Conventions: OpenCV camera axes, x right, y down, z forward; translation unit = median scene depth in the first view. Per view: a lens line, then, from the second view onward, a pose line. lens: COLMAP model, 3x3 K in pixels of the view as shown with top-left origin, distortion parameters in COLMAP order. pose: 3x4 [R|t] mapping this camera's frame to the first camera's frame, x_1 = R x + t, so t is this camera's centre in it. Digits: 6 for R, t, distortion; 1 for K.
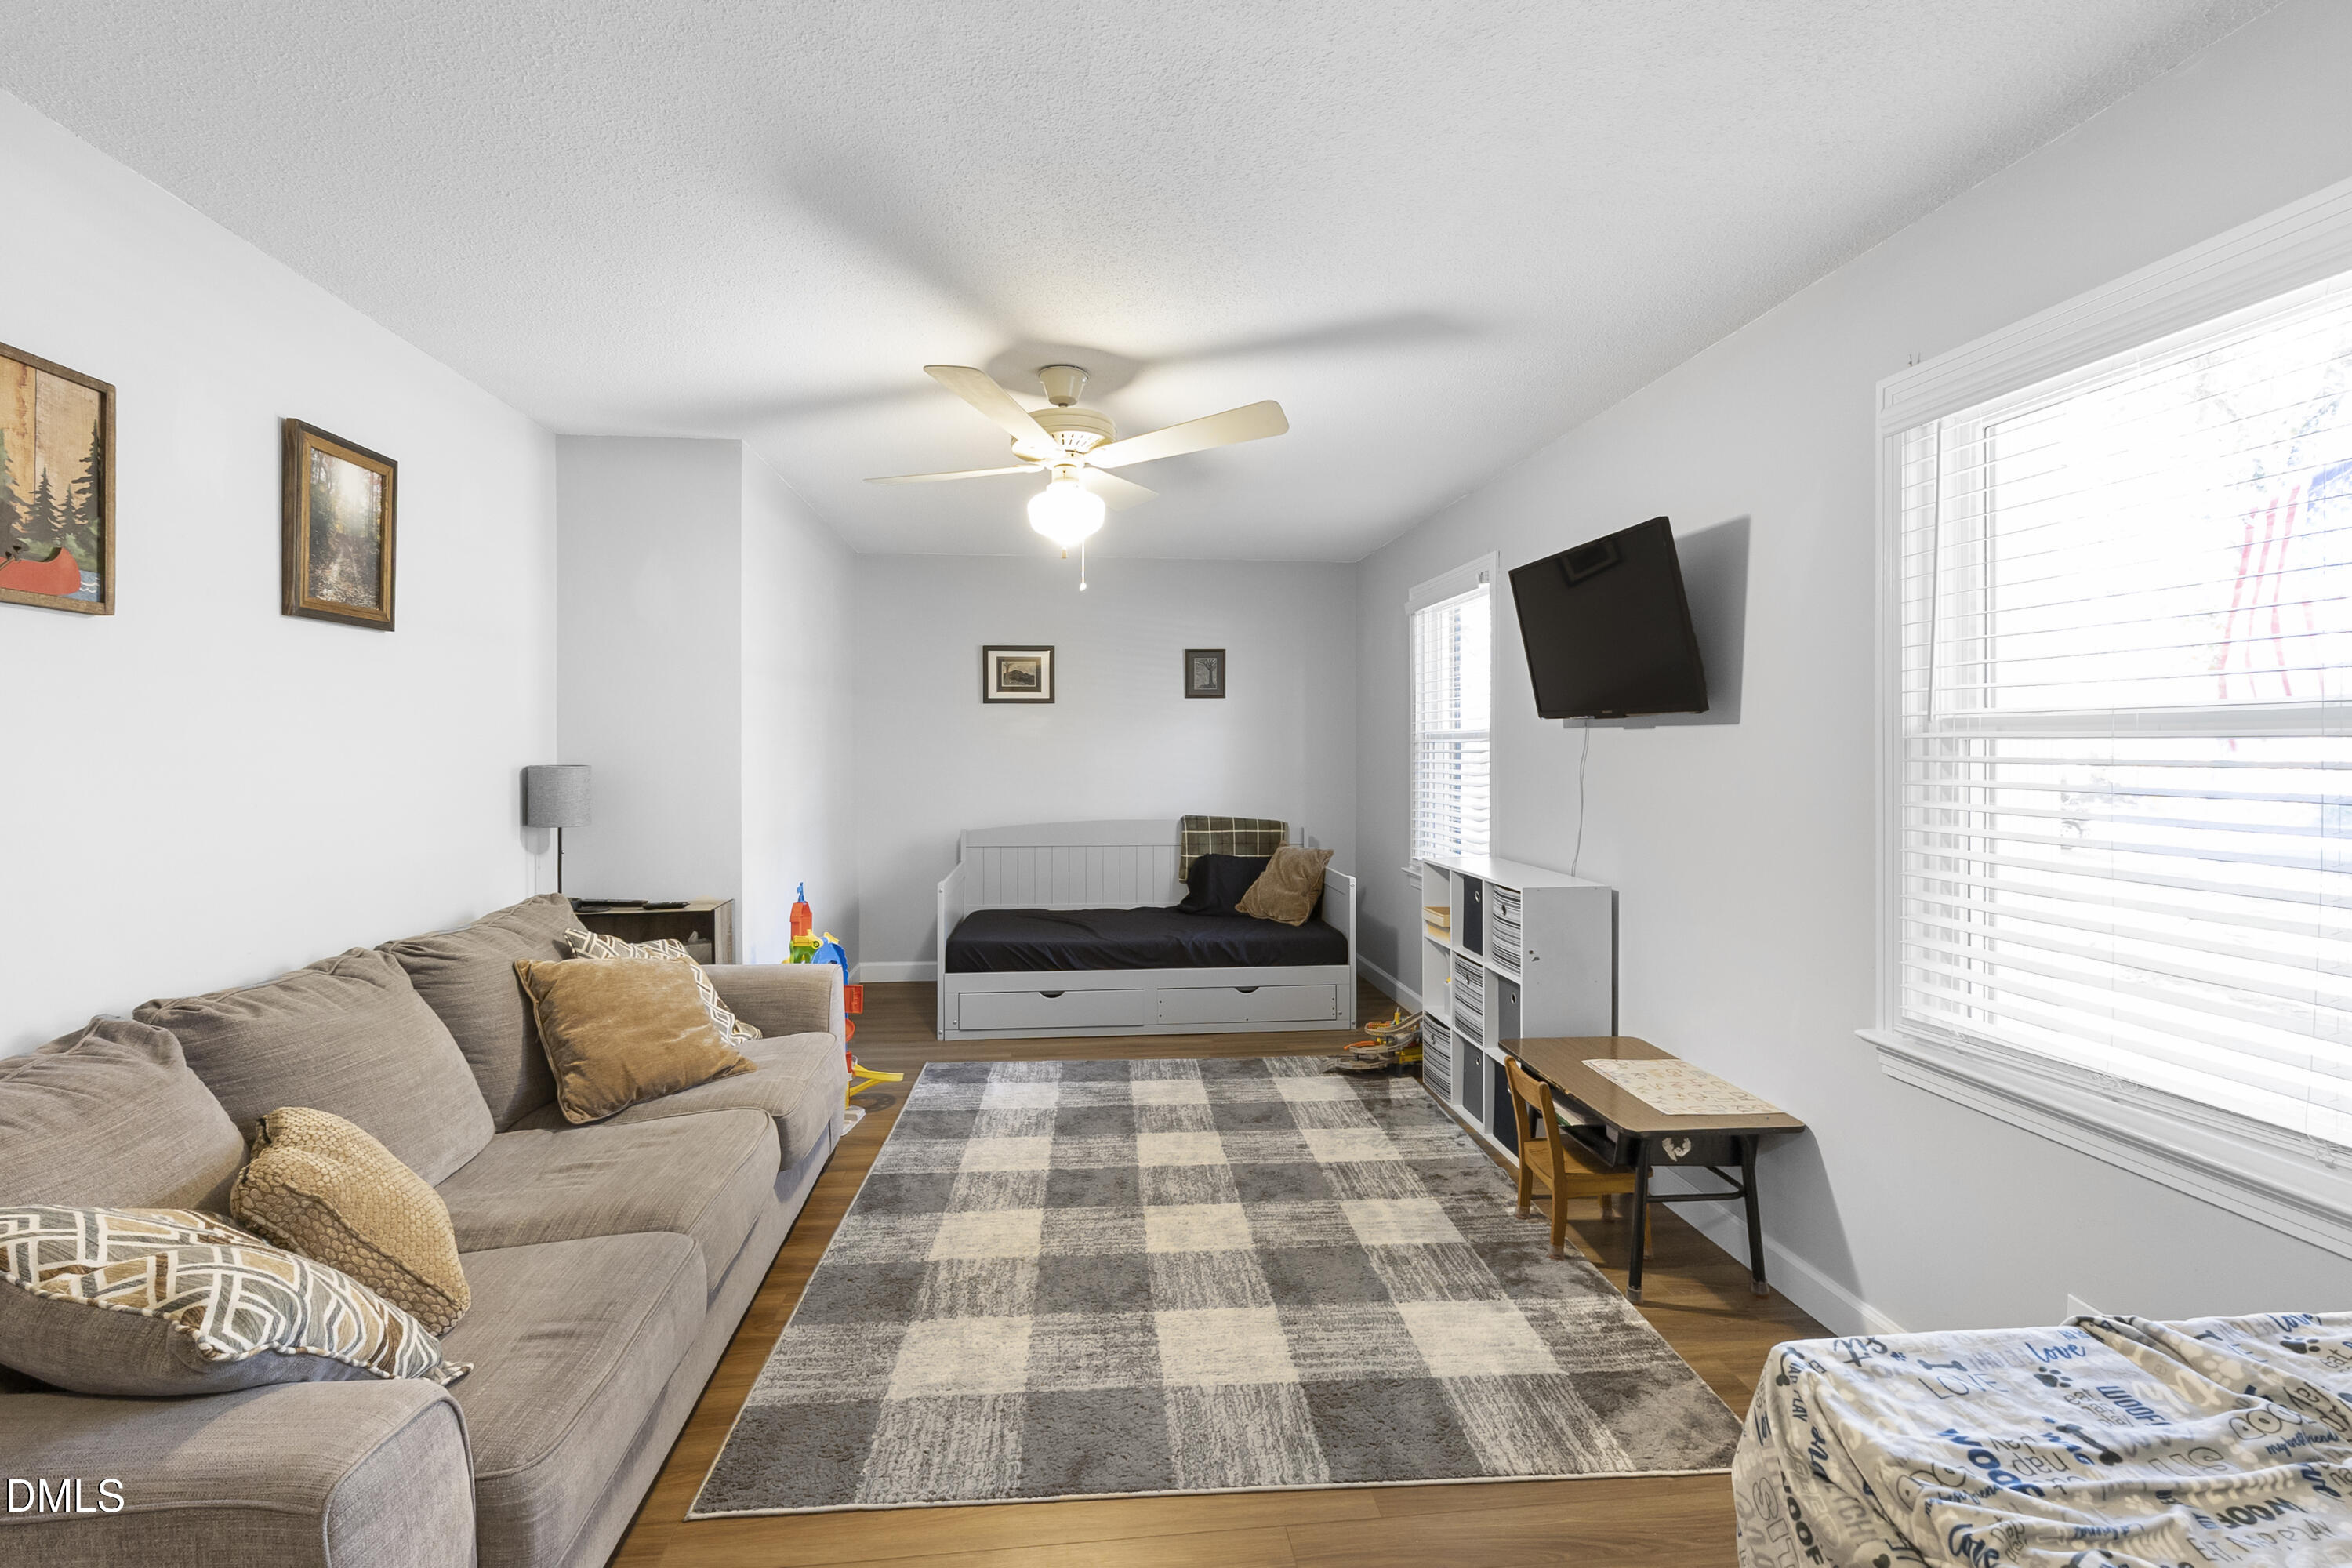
lens RADIAL K [[1019.0, 0, 1145.5], [0, 1019.0, 732.7], [0, 0, 1]] dist [-0.002843, 0.000605]
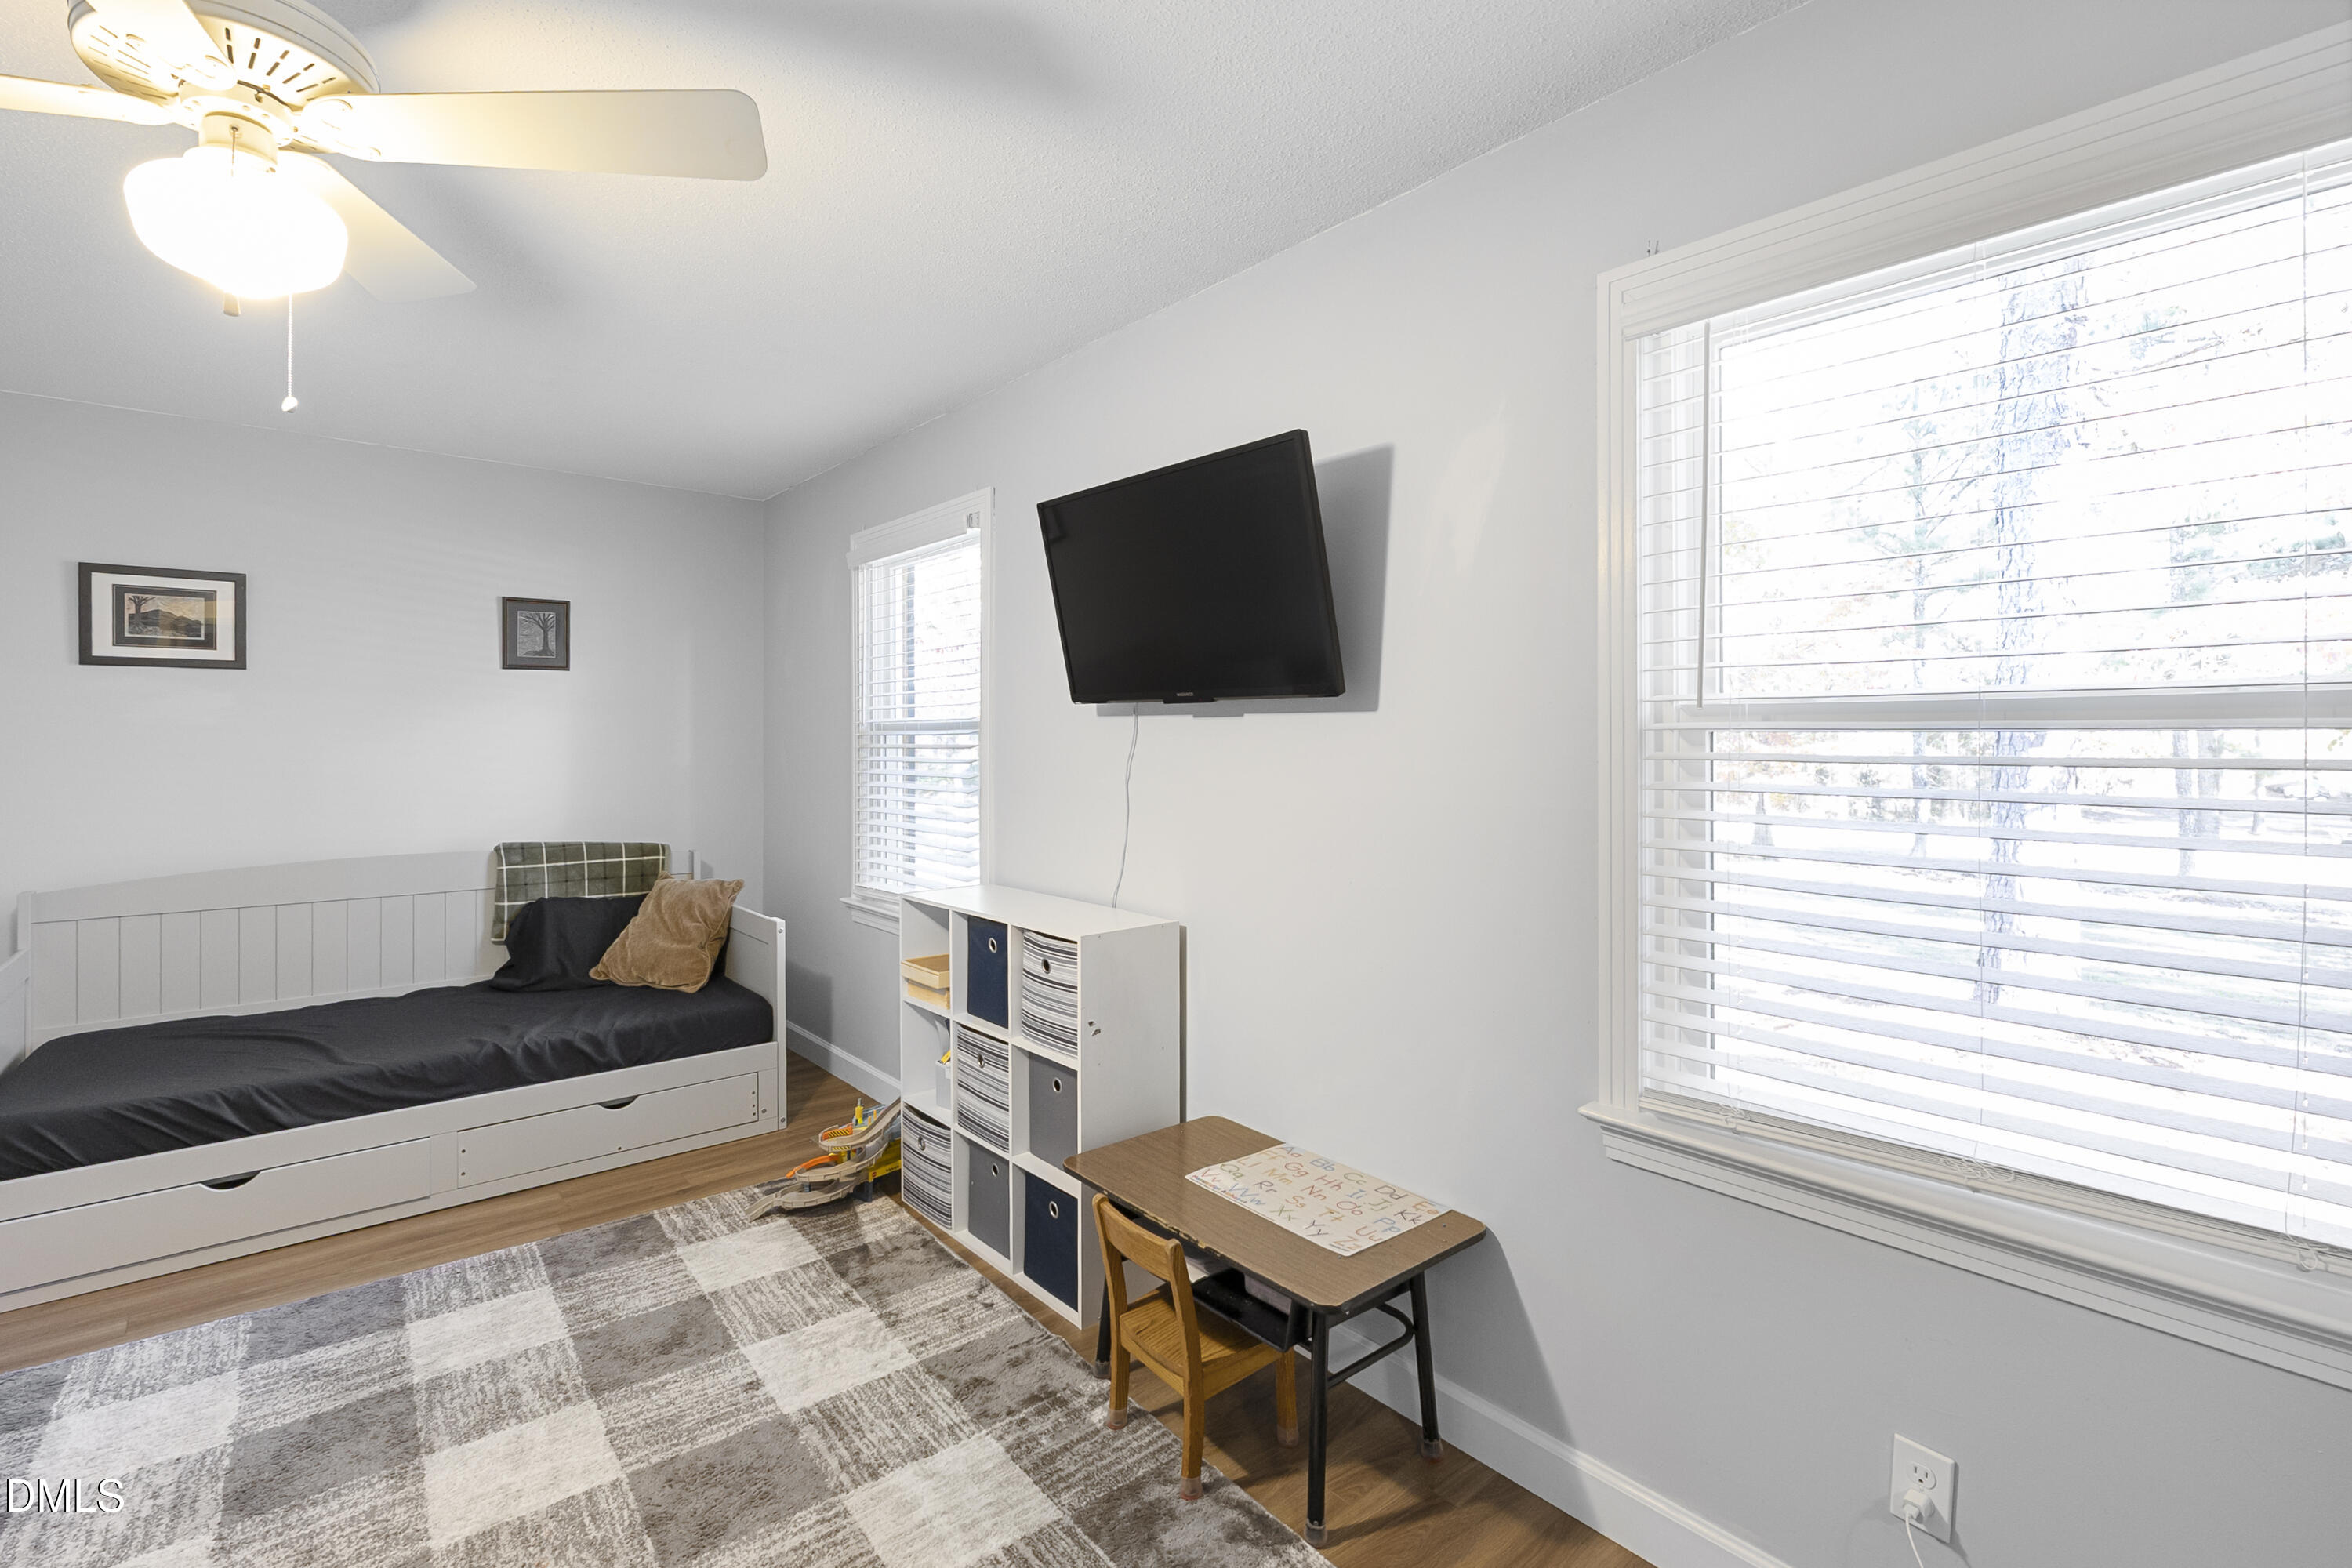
lens RADIAL K [[1019.0, 0, 1145.5], [0, 1019.0, 732.7], [0, 0, 1]] dist [-0.002843, 0.000605]
pose [[0.812799, 0.001473, 0.582543, -0.012042], [-0.005979, 0.999965, 0.005814, 0.003165], [-0.582514, -0.008209, 0.812779, 0.337867]]
